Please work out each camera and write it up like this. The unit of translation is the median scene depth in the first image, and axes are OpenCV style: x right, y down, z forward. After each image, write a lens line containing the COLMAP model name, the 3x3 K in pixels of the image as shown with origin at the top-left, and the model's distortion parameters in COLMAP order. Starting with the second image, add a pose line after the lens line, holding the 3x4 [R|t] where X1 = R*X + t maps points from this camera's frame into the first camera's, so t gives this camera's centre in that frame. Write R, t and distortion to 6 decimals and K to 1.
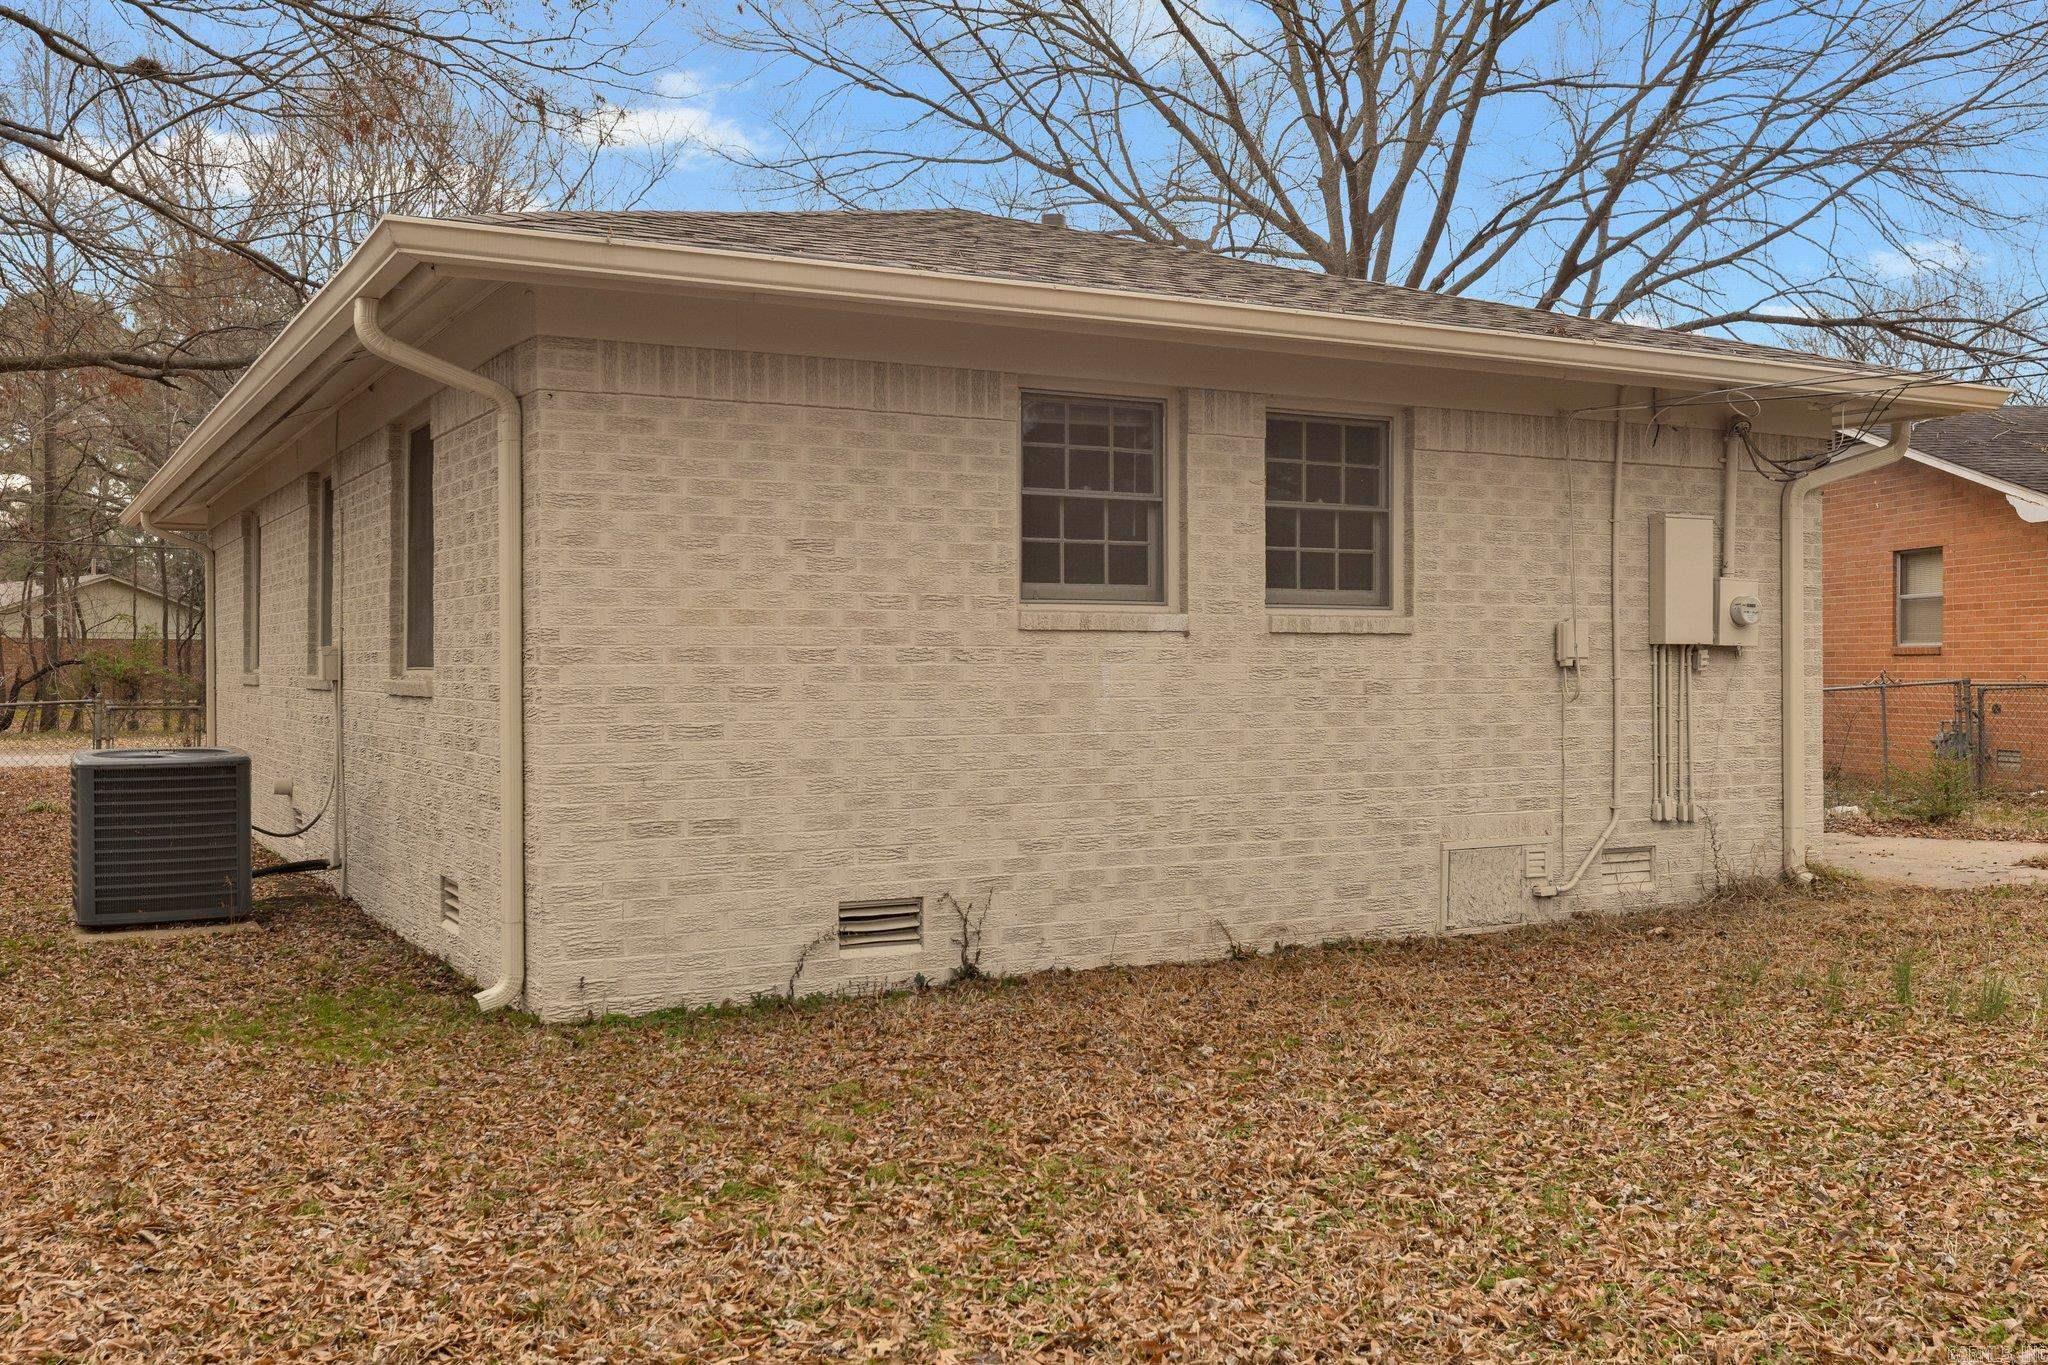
lens RADIAL K [[1913.6, 0, 1028.2], [0, 1913.6, 693.5], [0, 0, 1]] dist [-0.013926, 0.000000]
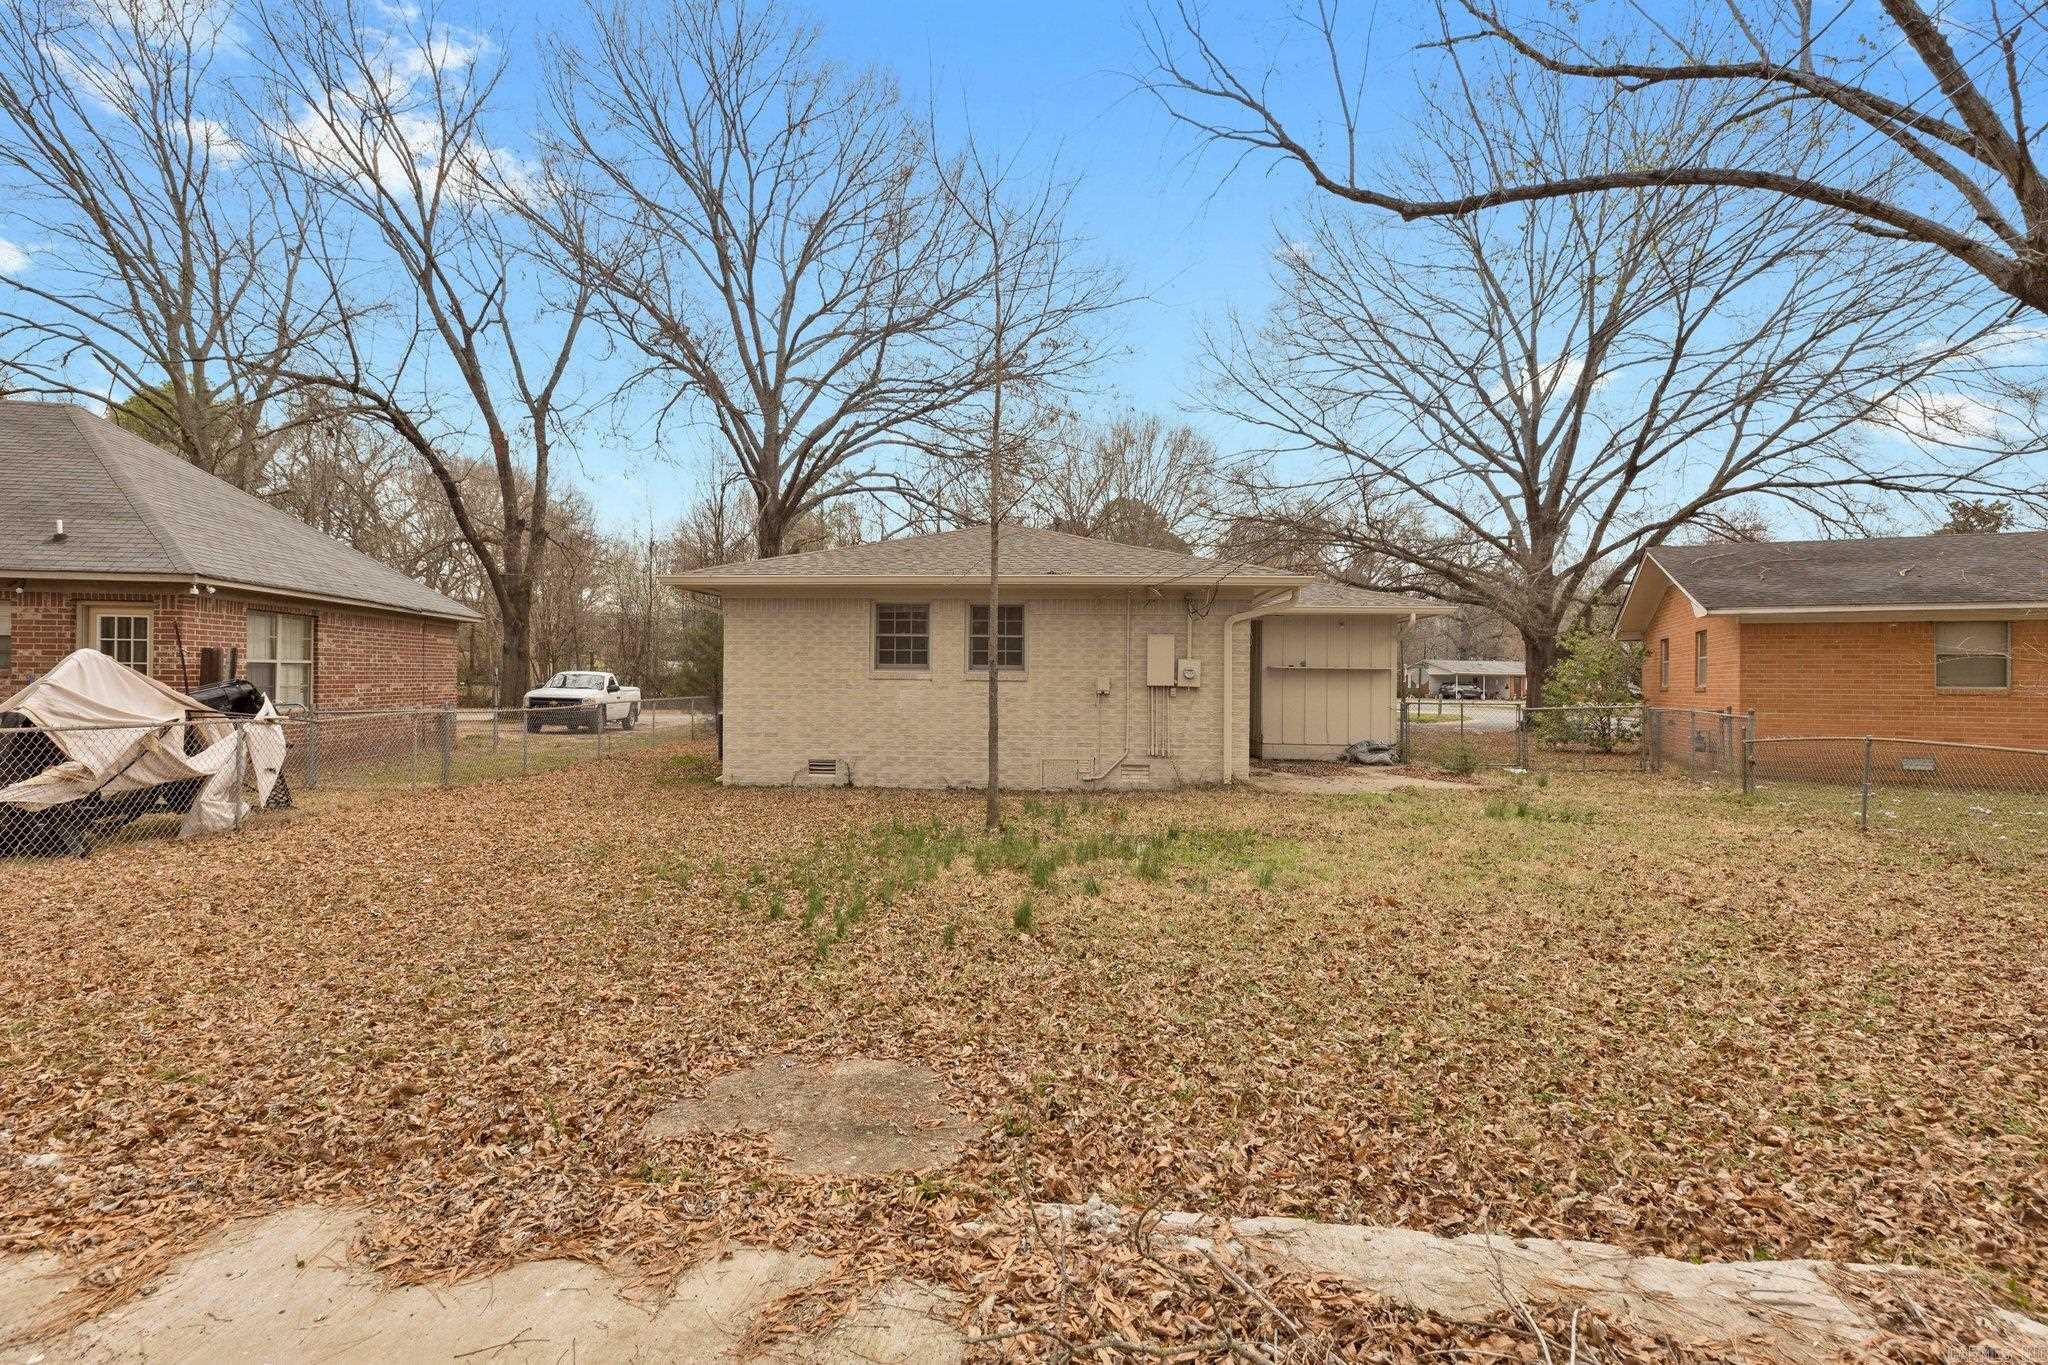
lens RADIAL K [[920.7, 0, 1009.1], [0, 920.7, 677.2], [0, 0, 1]] dist [0.010010, -0.001682]
pose [[0.837457, 0.013223, -0.546343, 0.960078], [-0.020923, 0.999750, -0.007876, -0.026718], [0.546102, 0.018027, 0.837525, -0.148198]]
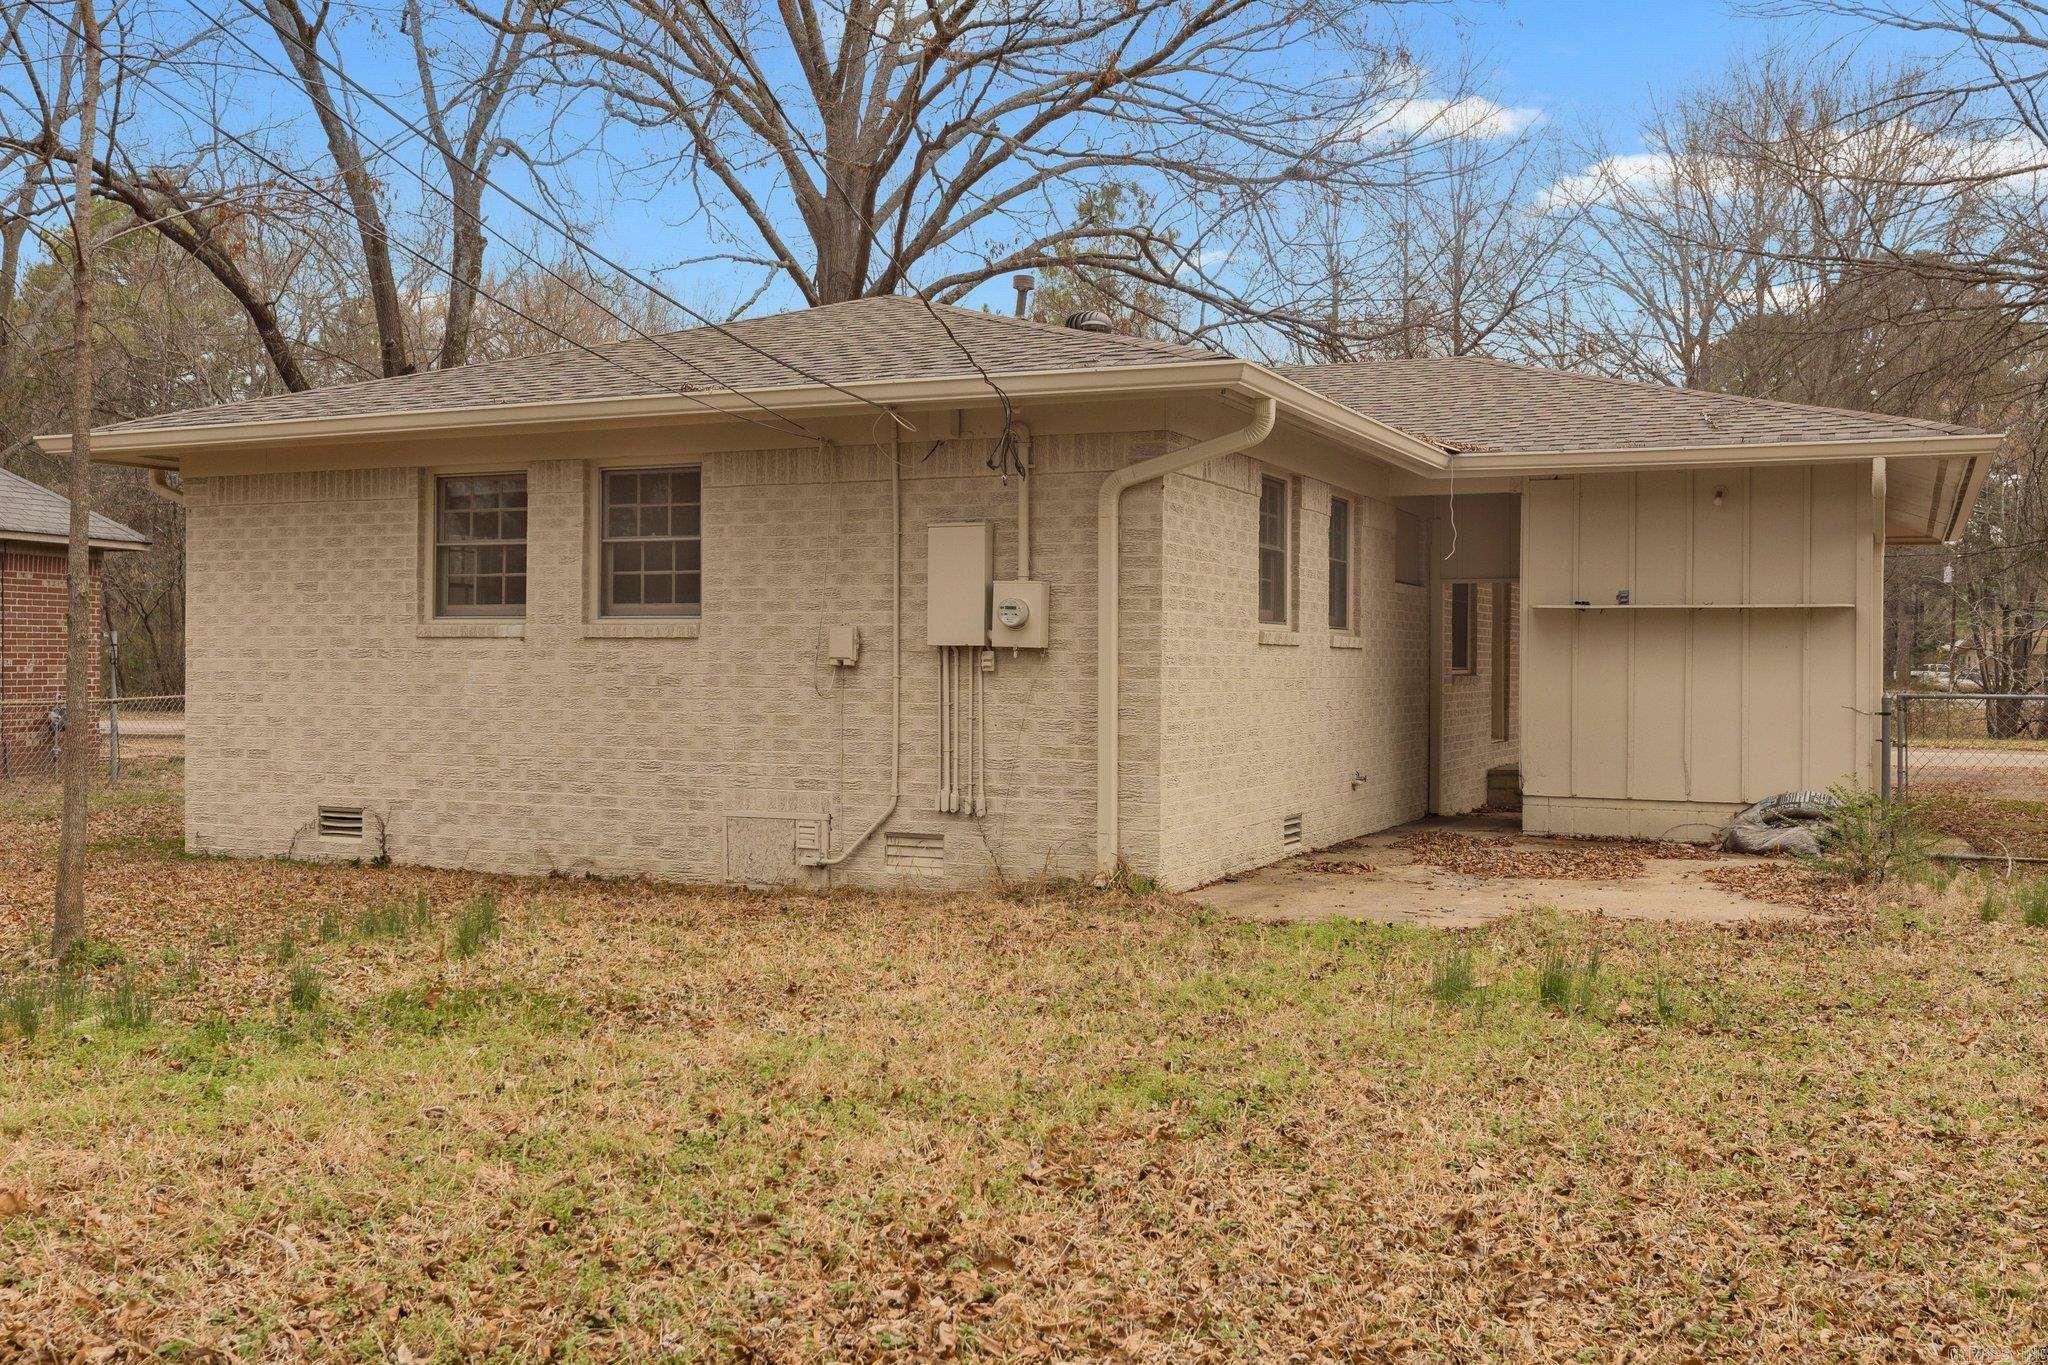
lens RADIAL K [[1913.6, 0, 1030.8], [0, 1913.6, 665.5], [0, 0, 1]] dist [-0.013926, 0.000000]
pose [[0.603979, 0.010072, -0.796937, 1.383953], [-0.017442, 0.999848, -0.000582, -0.017314], [0.796810, 0.014252, 0.604062, 0.446765]]
